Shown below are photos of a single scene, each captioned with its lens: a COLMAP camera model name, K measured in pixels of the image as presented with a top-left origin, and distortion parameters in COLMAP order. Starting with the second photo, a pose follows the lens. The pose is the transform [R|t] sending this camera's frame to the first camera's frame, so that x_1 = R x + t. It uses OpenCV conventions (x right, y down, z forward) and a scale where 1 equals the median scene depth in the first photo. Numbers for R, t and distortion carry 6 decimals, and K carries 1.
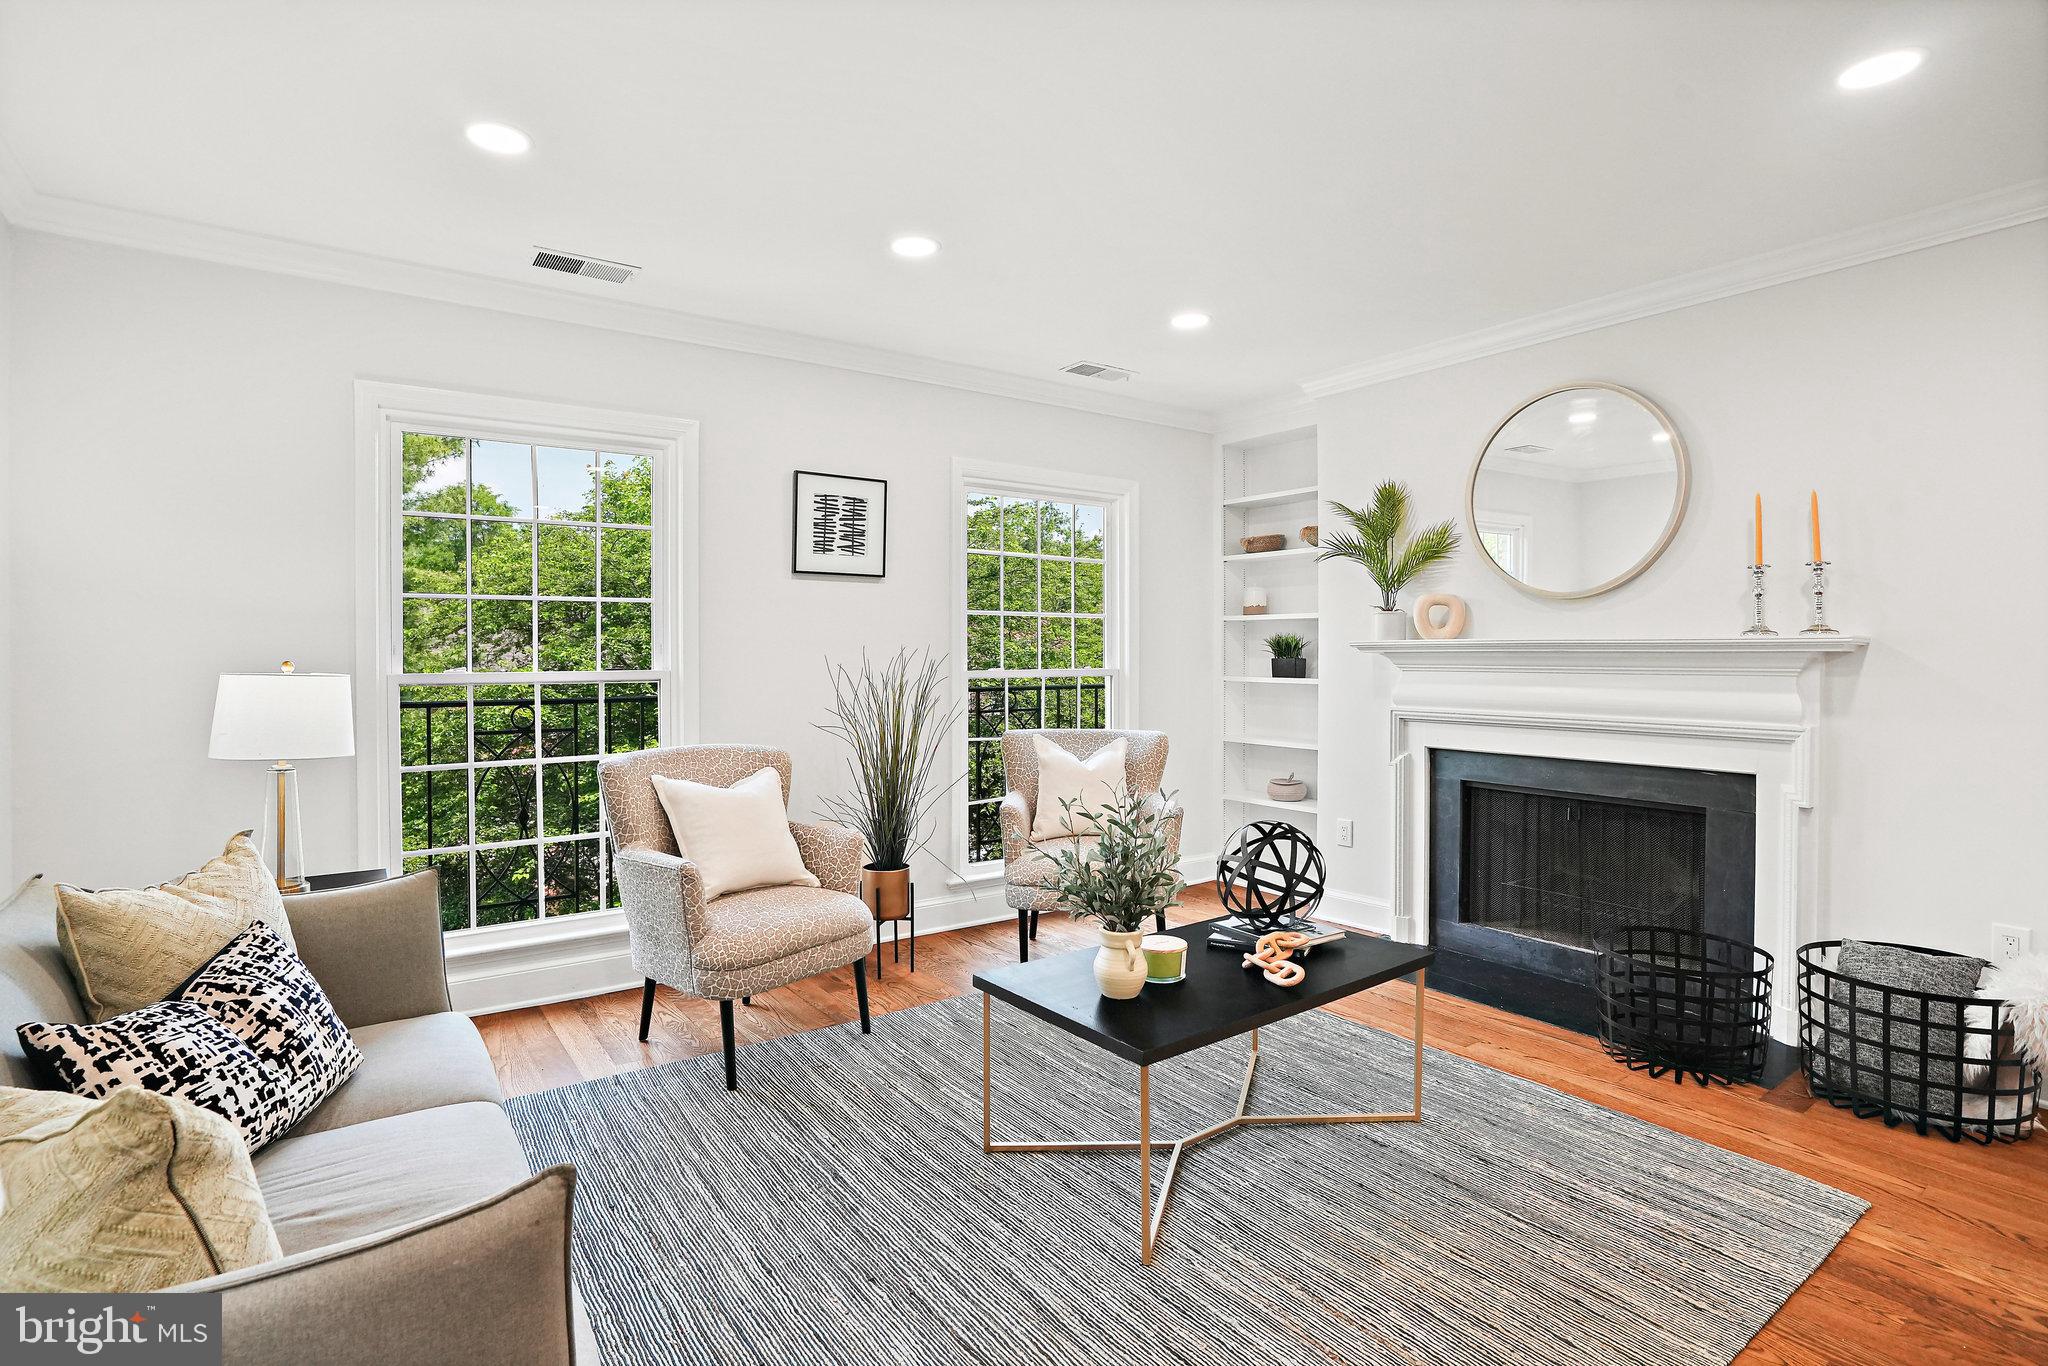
lens RADIAL K [[977.6, 0, 1020.1], [0, 977.6, 686.6], [0, 0, 1]] dist [-0.056182, 0.022957]
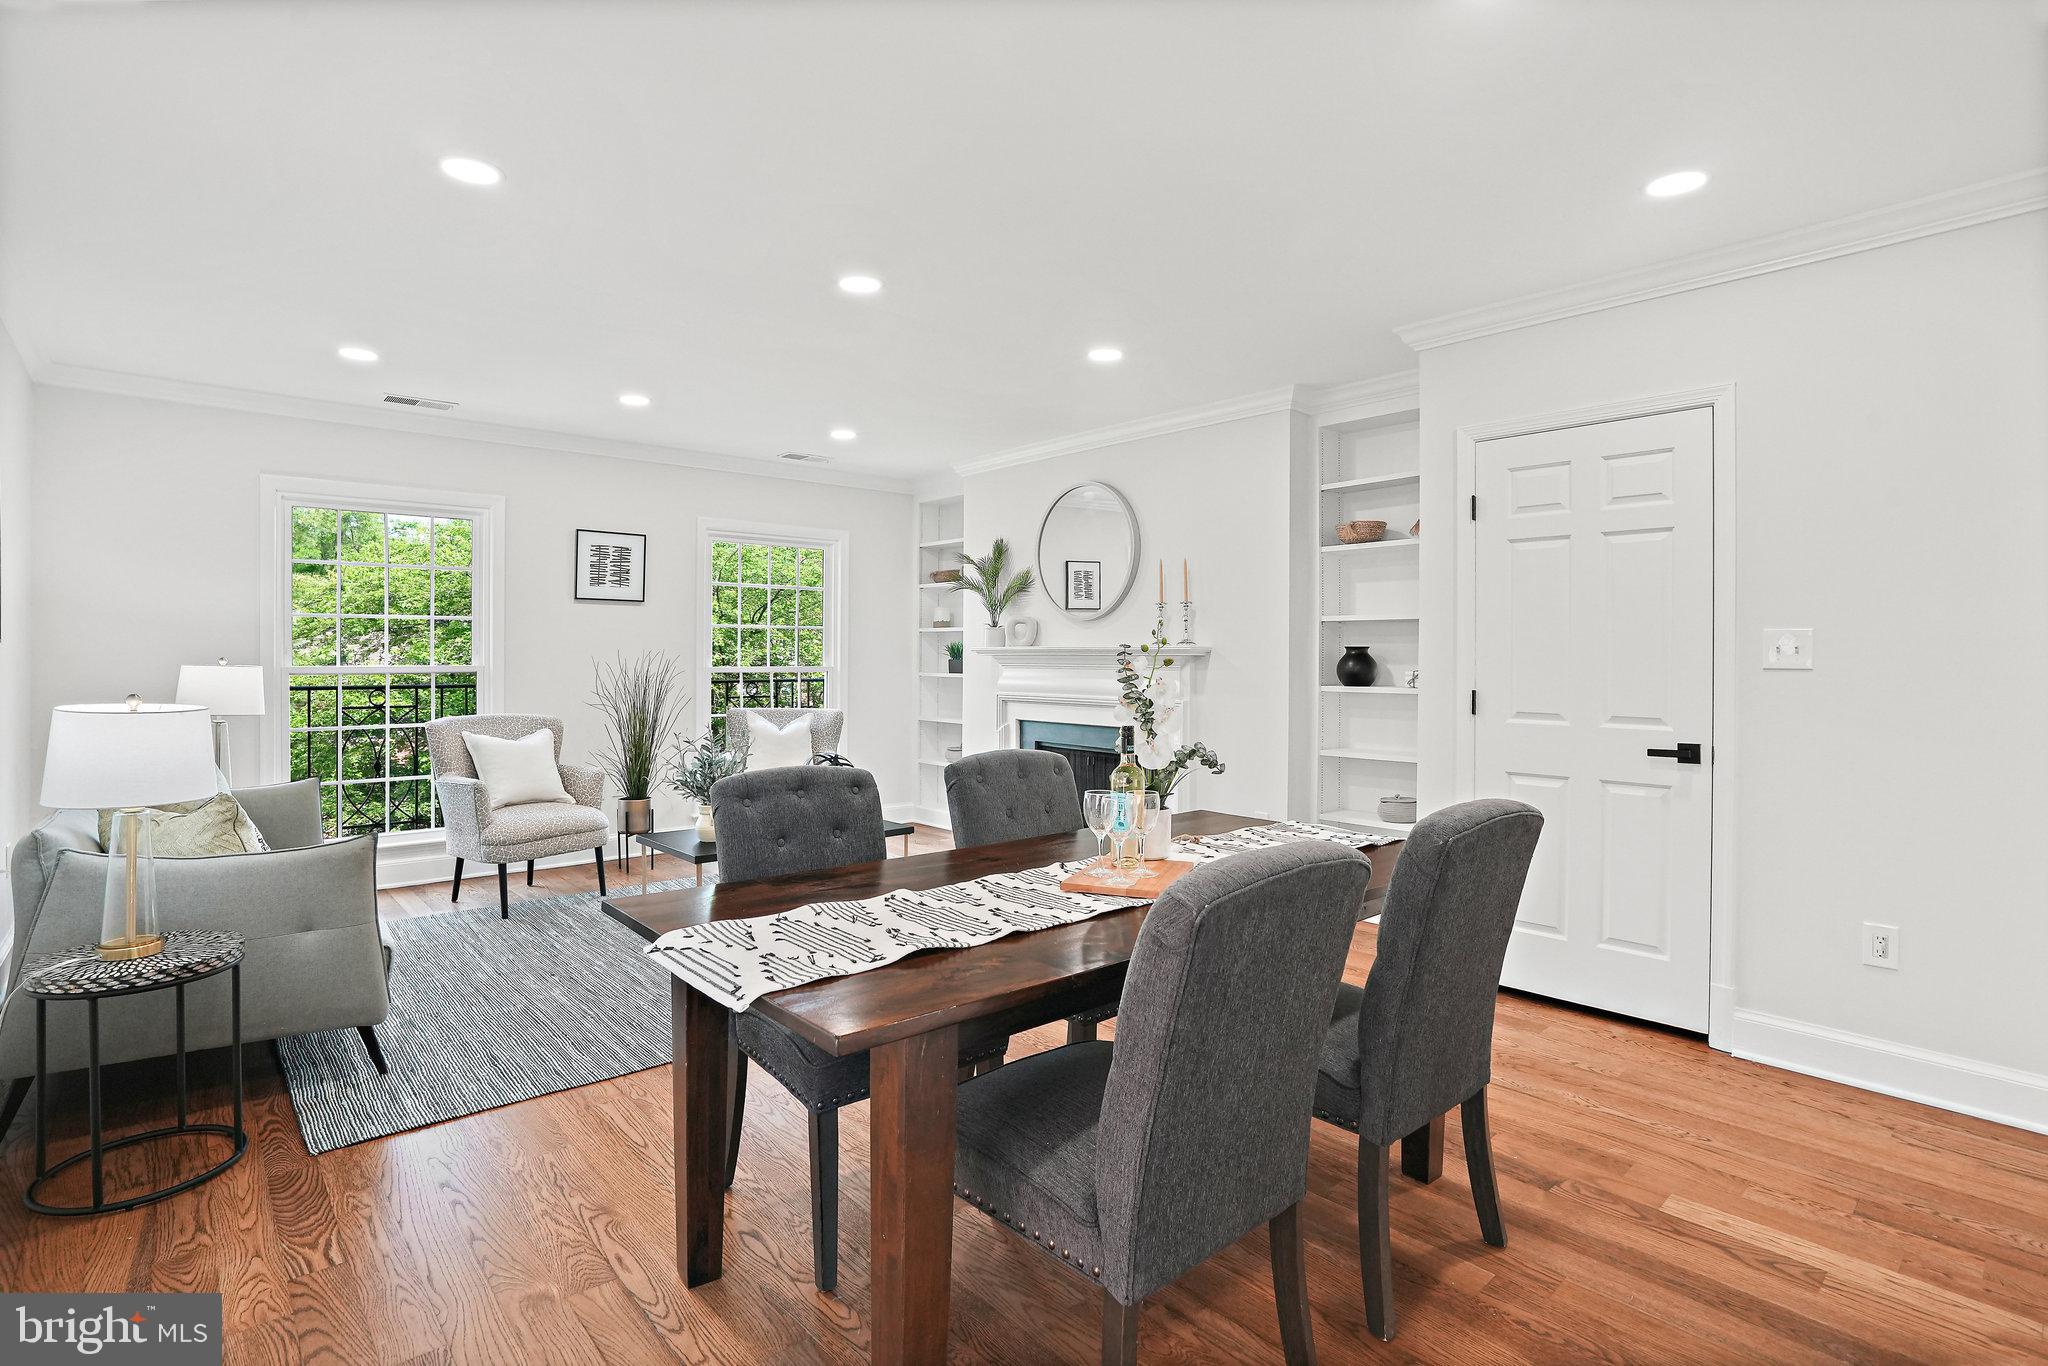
lens RADIAL K [[989.9, 0, 1024.0], [0, 989.9, 683.0], [0, 0, 1]] dist [-0.025882, 0.000251]
pose [[0.995664, 0.001549, 0.093008, 0.291801], [-0.000923, 0.999977, -0.006771, 0.017642], [-0.093016, 0.006655, 0.995642, -0.514939]]
